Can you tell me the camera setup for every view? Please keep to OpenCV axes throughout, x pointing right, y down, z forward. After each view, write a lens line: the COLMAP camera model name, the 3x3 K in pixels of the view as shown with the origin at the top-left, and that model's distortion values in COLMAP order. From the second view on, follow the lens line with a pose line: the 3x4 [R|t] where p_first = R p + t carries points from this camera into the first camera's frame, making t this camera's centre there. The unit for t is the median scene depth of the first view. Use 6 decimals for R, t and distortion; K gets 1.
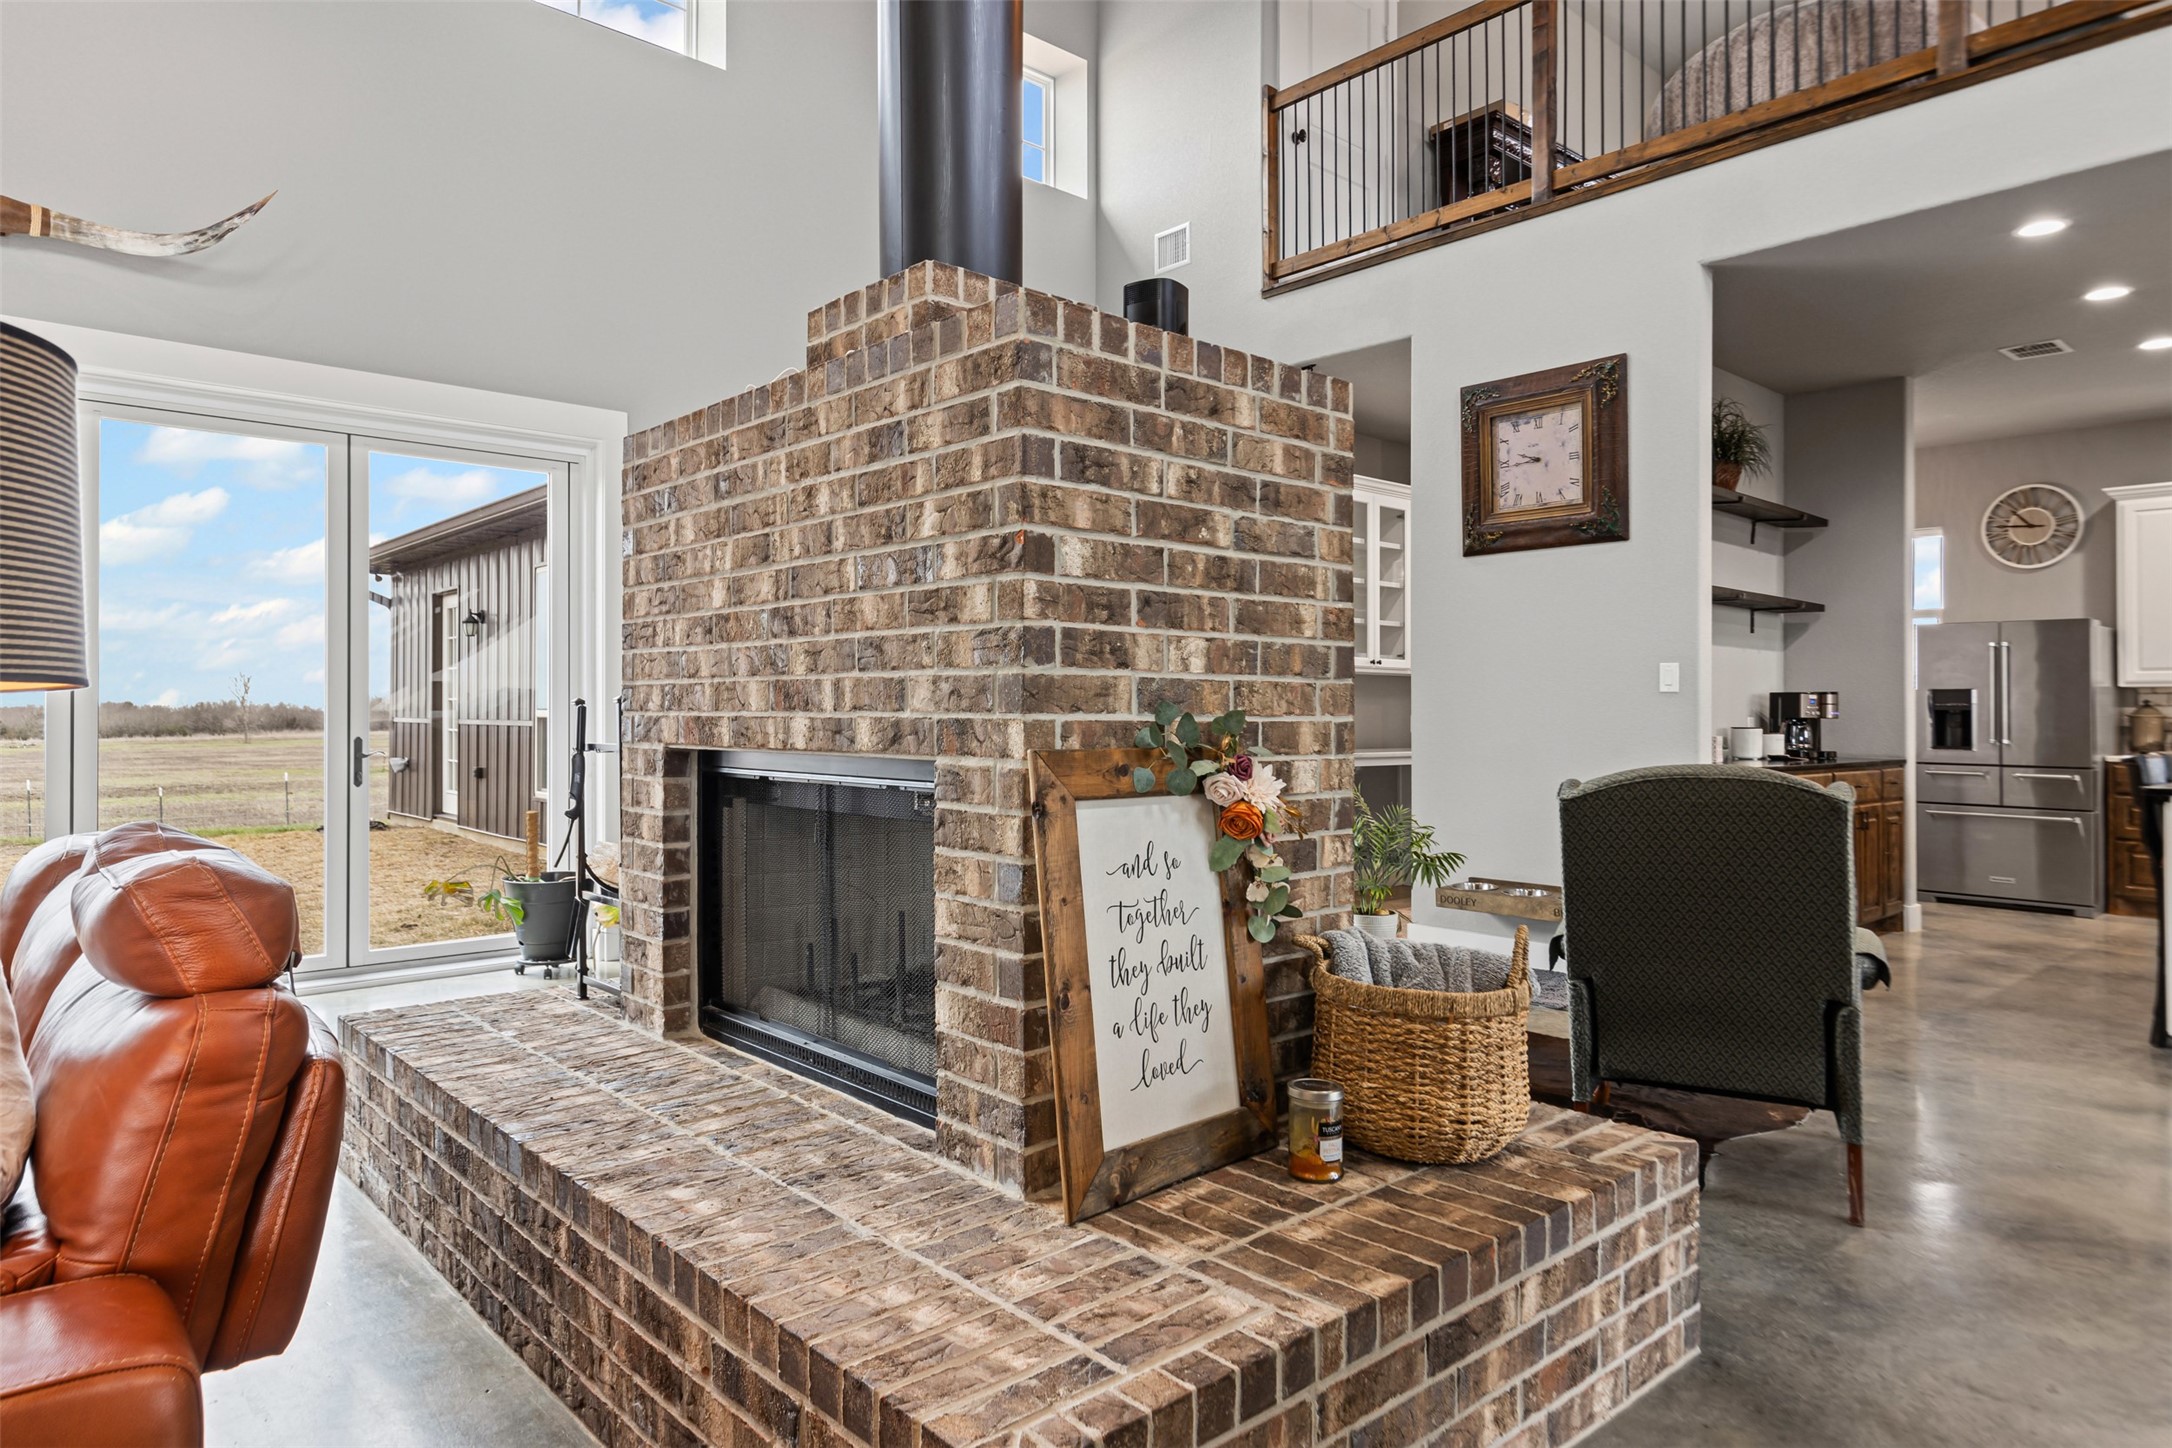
lens RADIAL K [[1302.5, 0, 1056.8], [0, 1302.5, 691.2], [0, 0, 1]] dist [0.008958, -0.004736]
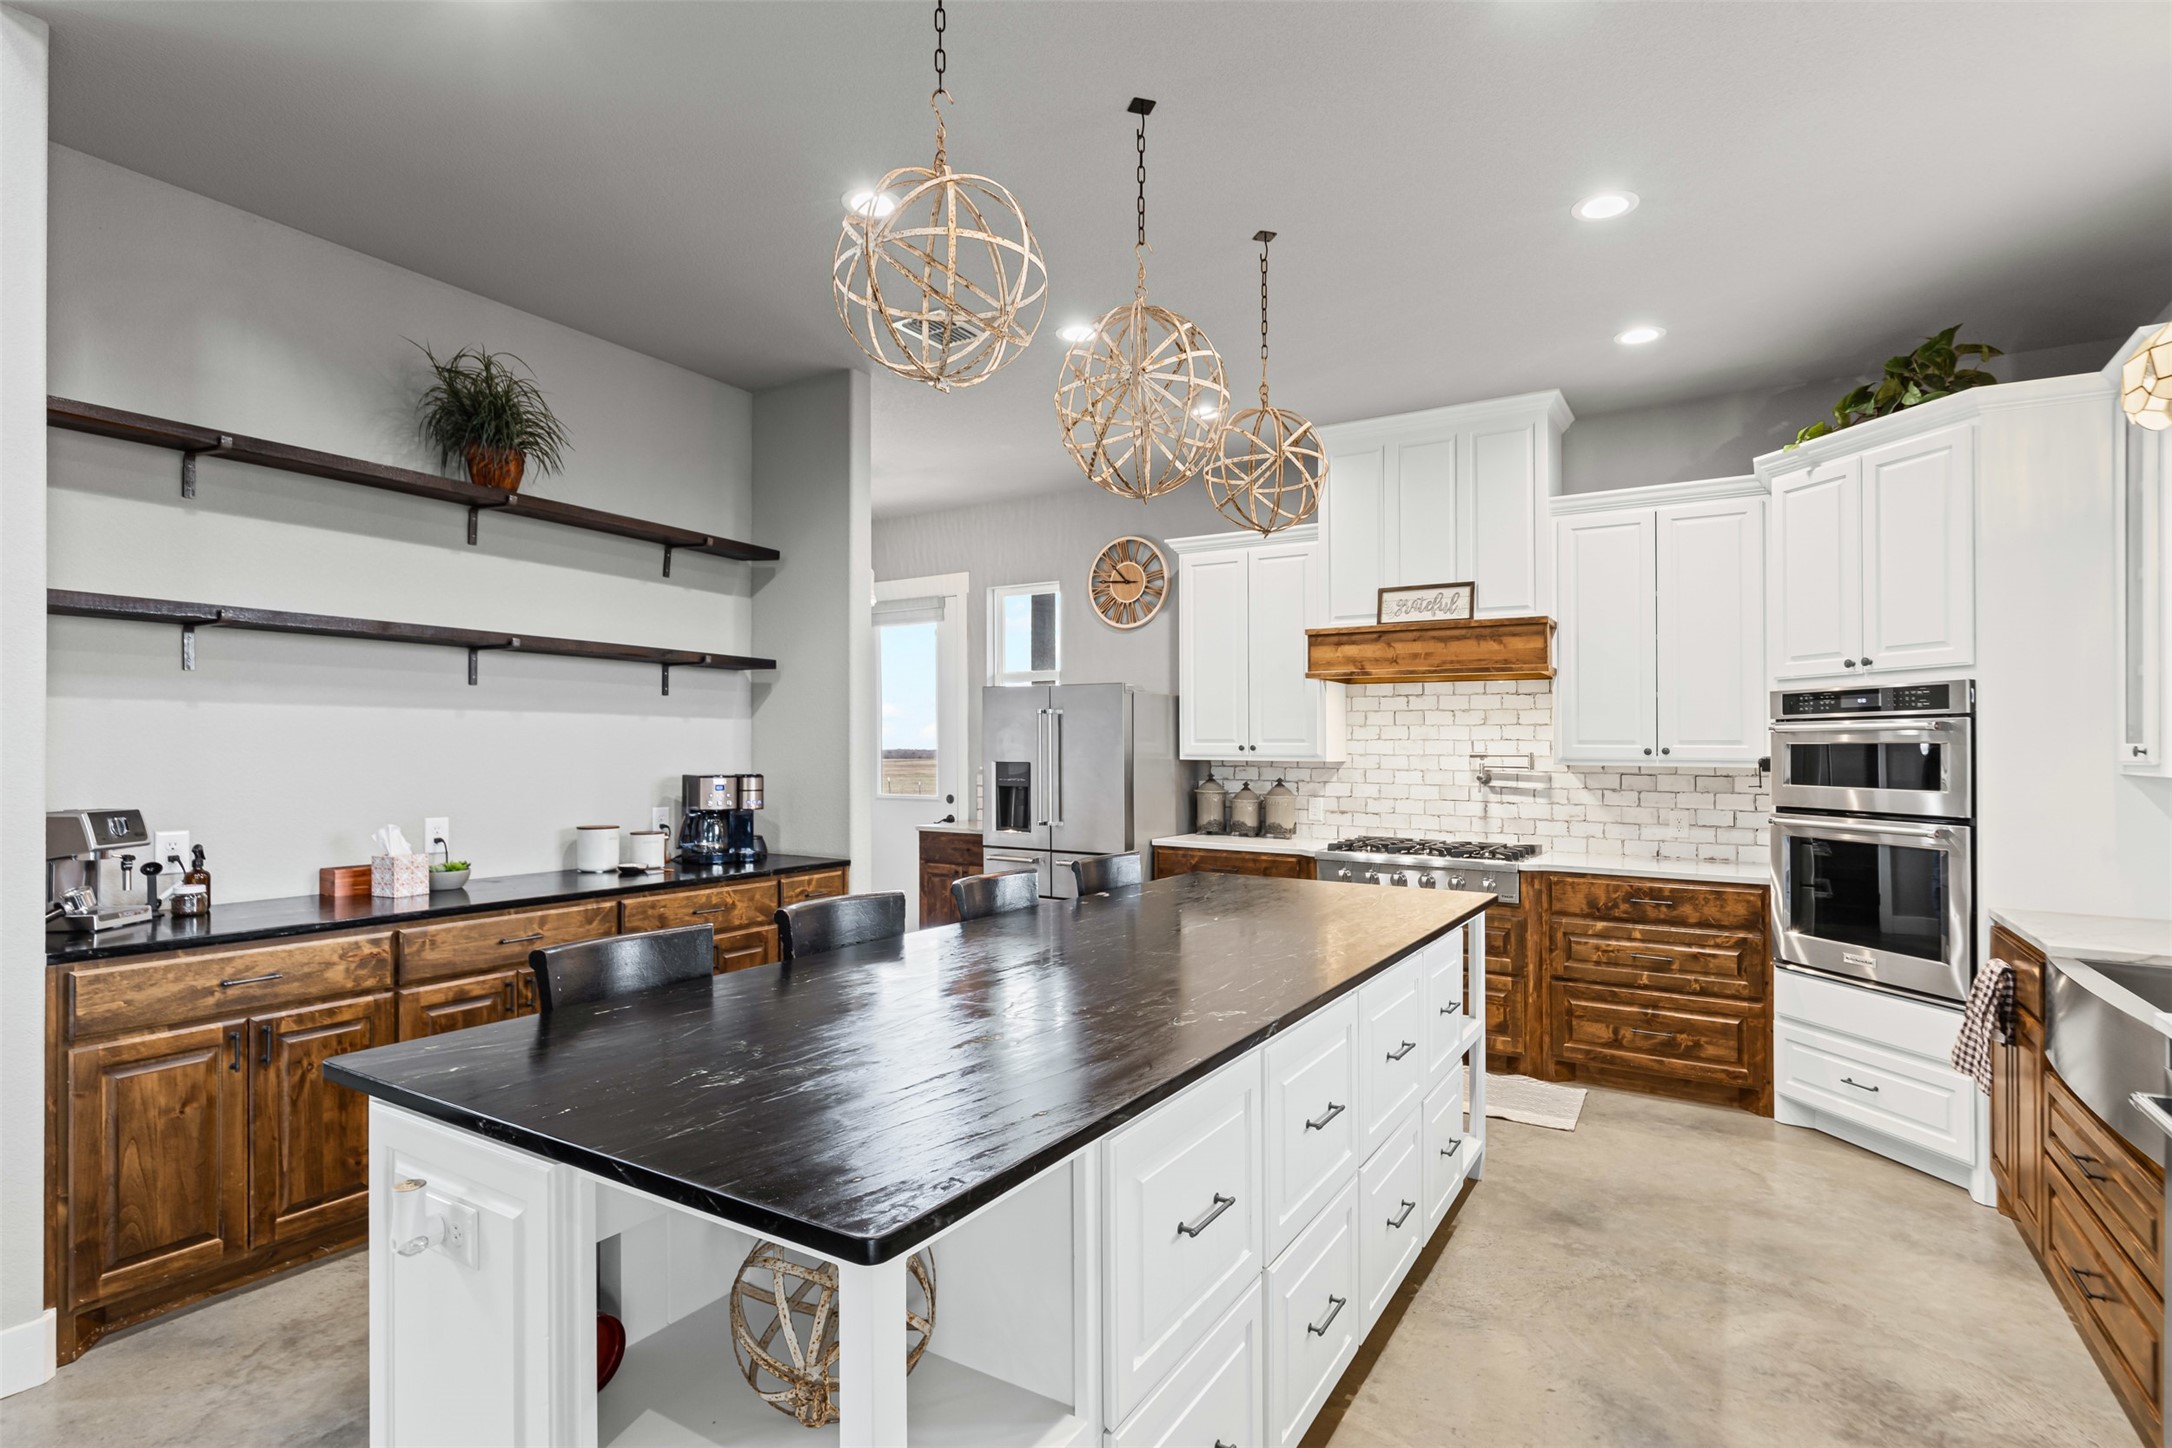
lens RADIAL K [[1038.8, 0, 1076.4], [0, 1038.8, 739.7], [0, 0, 1]] dist [-0.017375, -0.001267]
pose [[0.959834, 0.000181, 0.280569, 1.450826], [-0.001627, 0.999987, 0.004924, -0.054707], [-0.280564, -0.005183, 0.959821, 0.883230]]
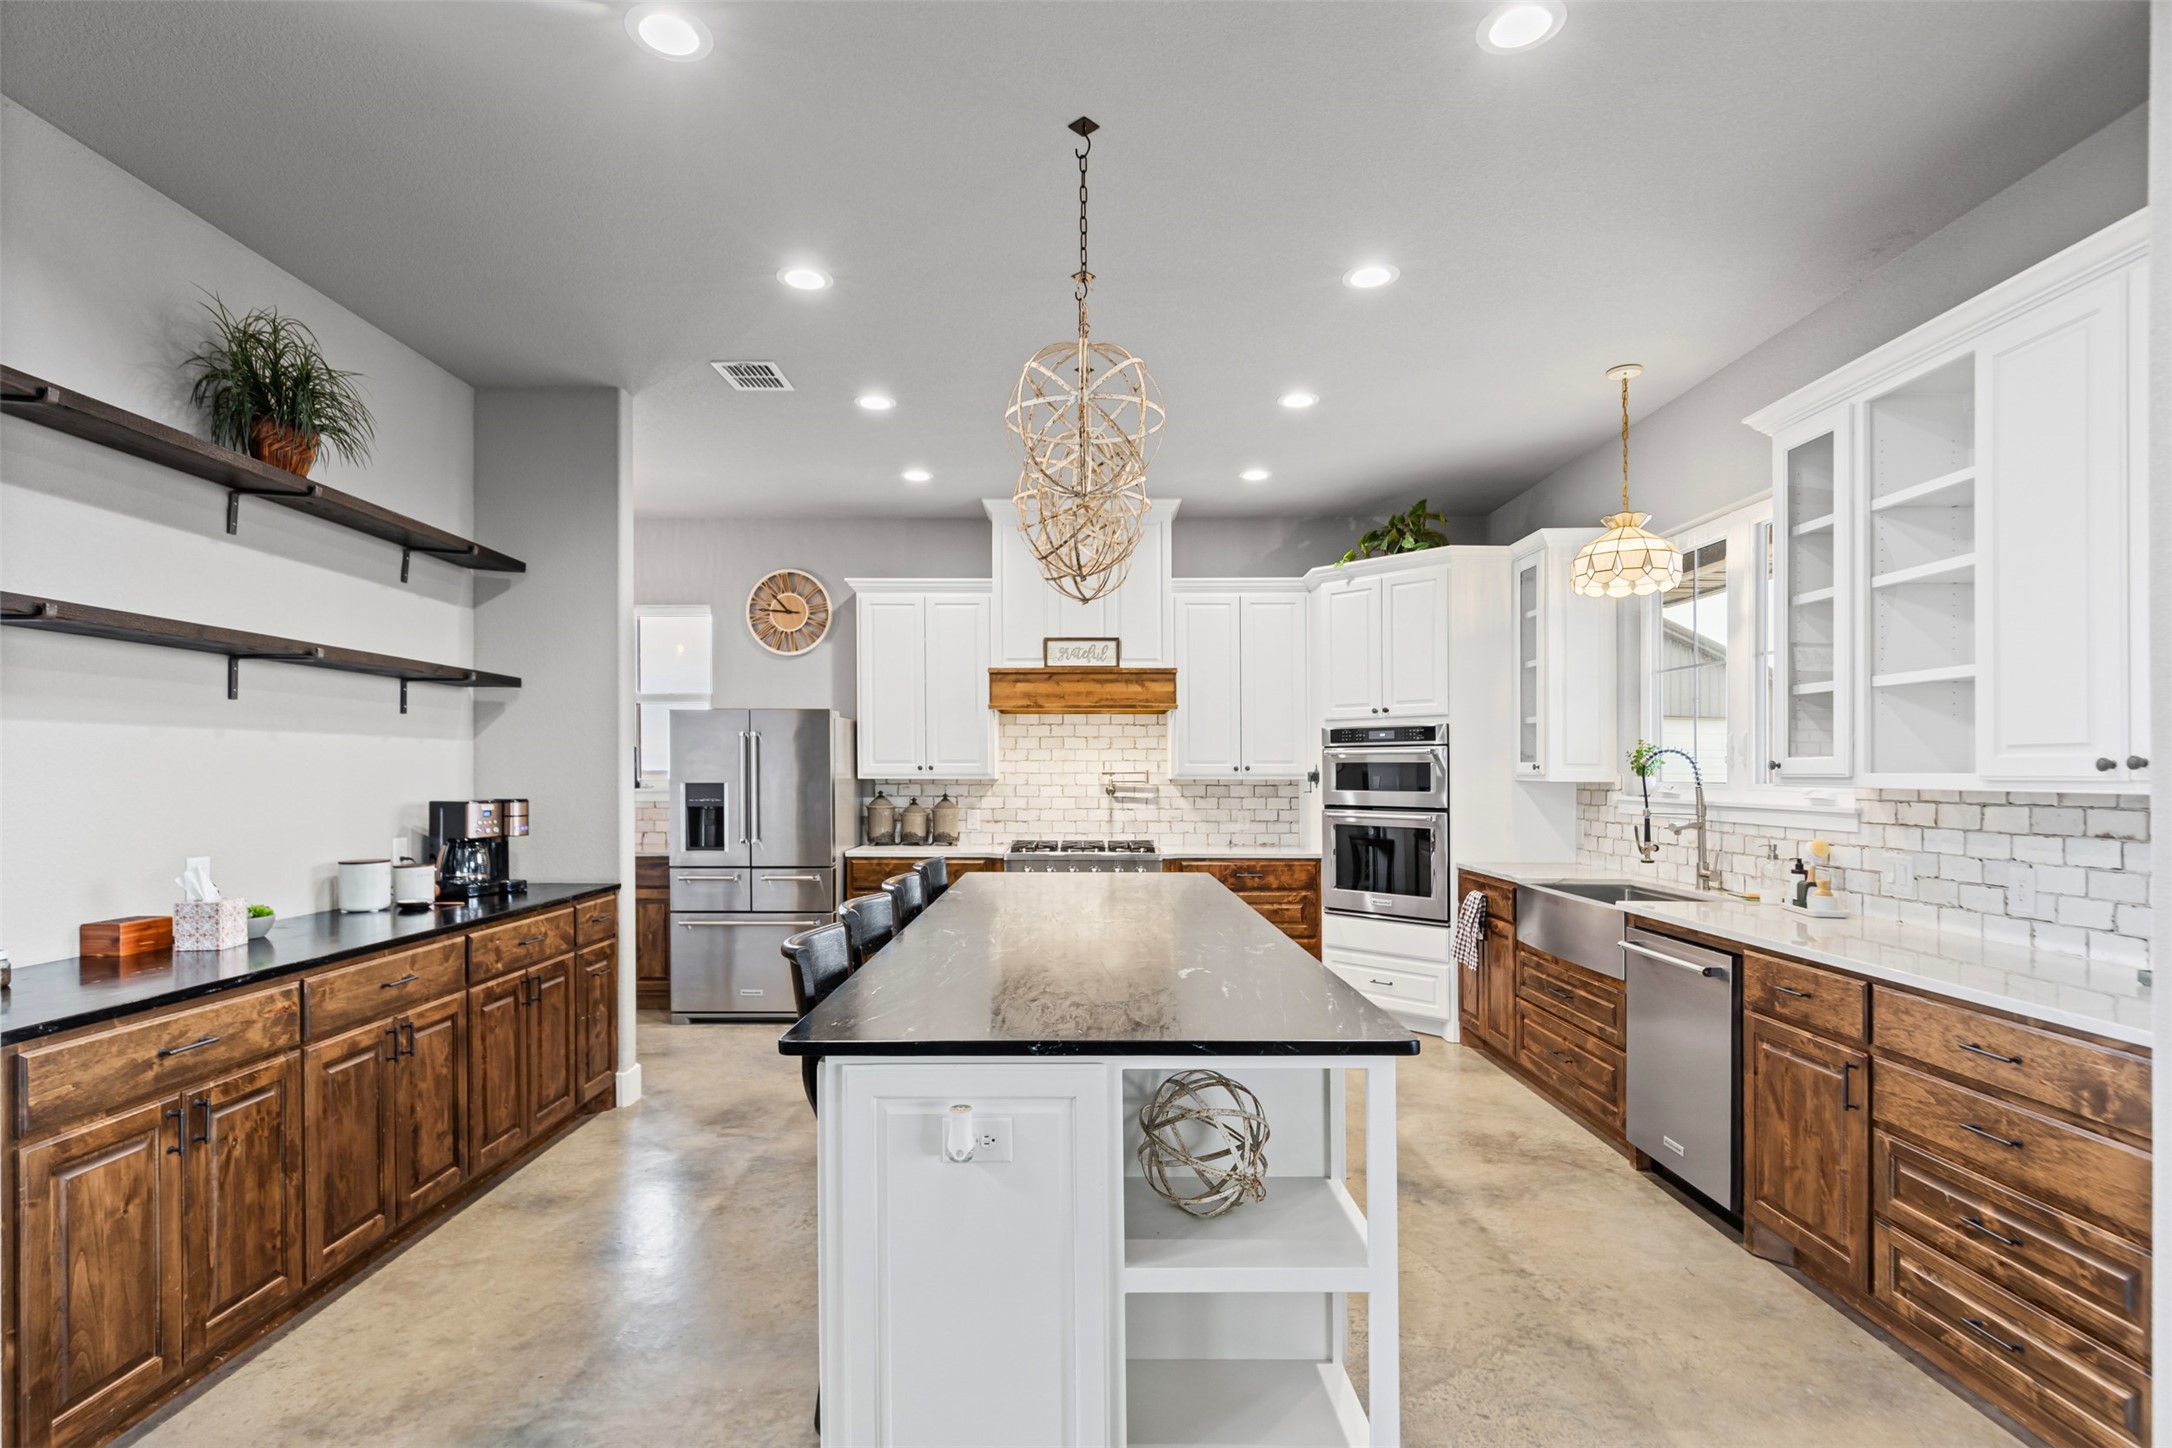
lens RADIAL K [[1038.8, 0, 1078.9], [0, 1038.8, 757.9], [0, 0, 1]] dist [-0.017375, -0.001267]
pose [[0.662644, -0.000662, 0.748934, 0.892397], [-0.001914, 0.999995, 0.002577, -0.057815], [-0.748932, -0.003141, 0.662639, 0.940346]]
